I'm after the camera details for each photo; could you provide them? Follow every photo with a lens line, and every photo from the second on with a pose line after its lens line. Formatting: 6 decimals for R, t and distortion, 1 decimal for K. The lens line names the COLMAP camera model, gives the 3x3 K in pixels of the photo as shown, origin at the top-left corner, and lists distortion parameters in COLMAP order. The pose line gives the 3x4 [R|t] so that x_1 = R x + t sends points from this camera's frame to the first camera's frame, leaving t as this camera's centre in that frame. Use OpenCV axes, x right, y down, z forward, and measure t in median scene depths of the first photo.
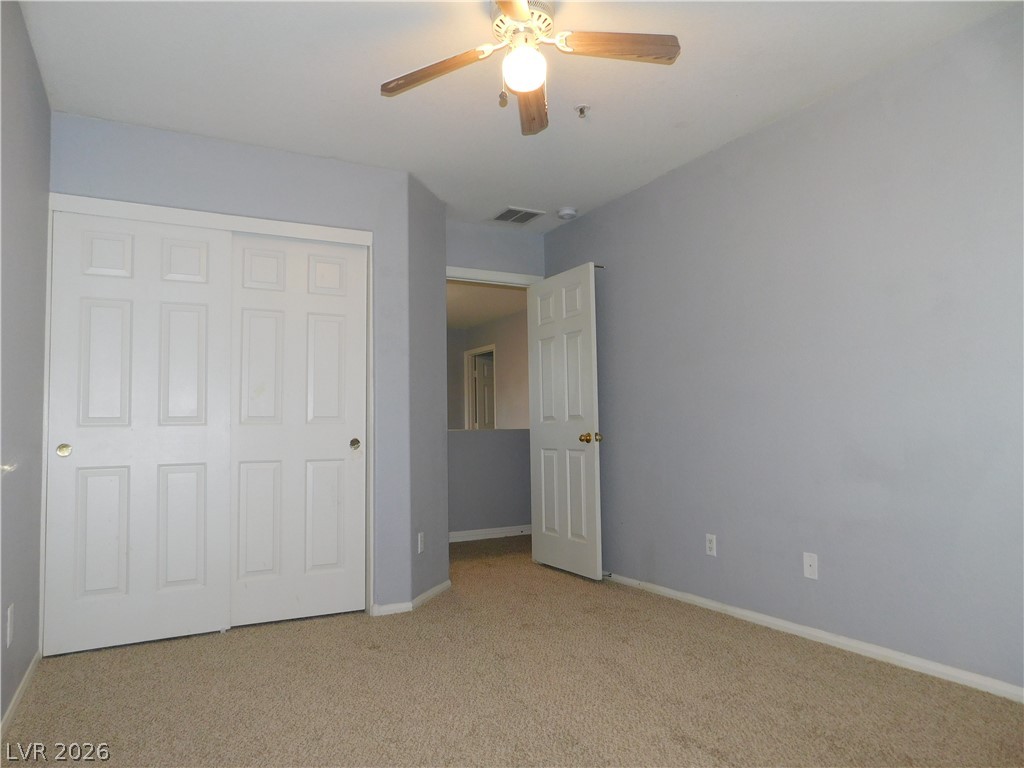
lens RADIAL K [[678.3, 0, 512.3], [0, 678.3, 382.7], [0, 0, 1]] dist [-0.061174, 0.050703]
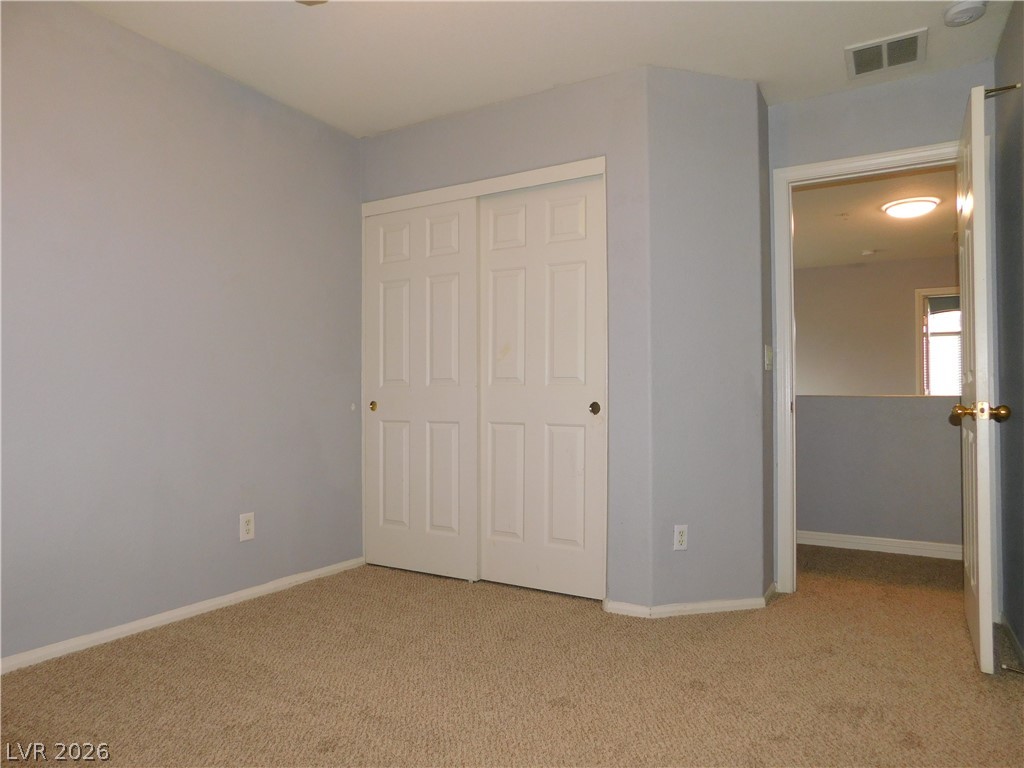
lens RADIAL K [[678.3, 0, 515.7], [0, 678.3, 383.1], [0, 0, 1]] dist [-0.061174, 0.050703]
pose [[0.503588, -0.000458, -0.863944, 0.575037], [0.047327, 0.998513, 0.027057, 0.036965], [0.862647, -0.054514, 0.502861, 0.593863]]
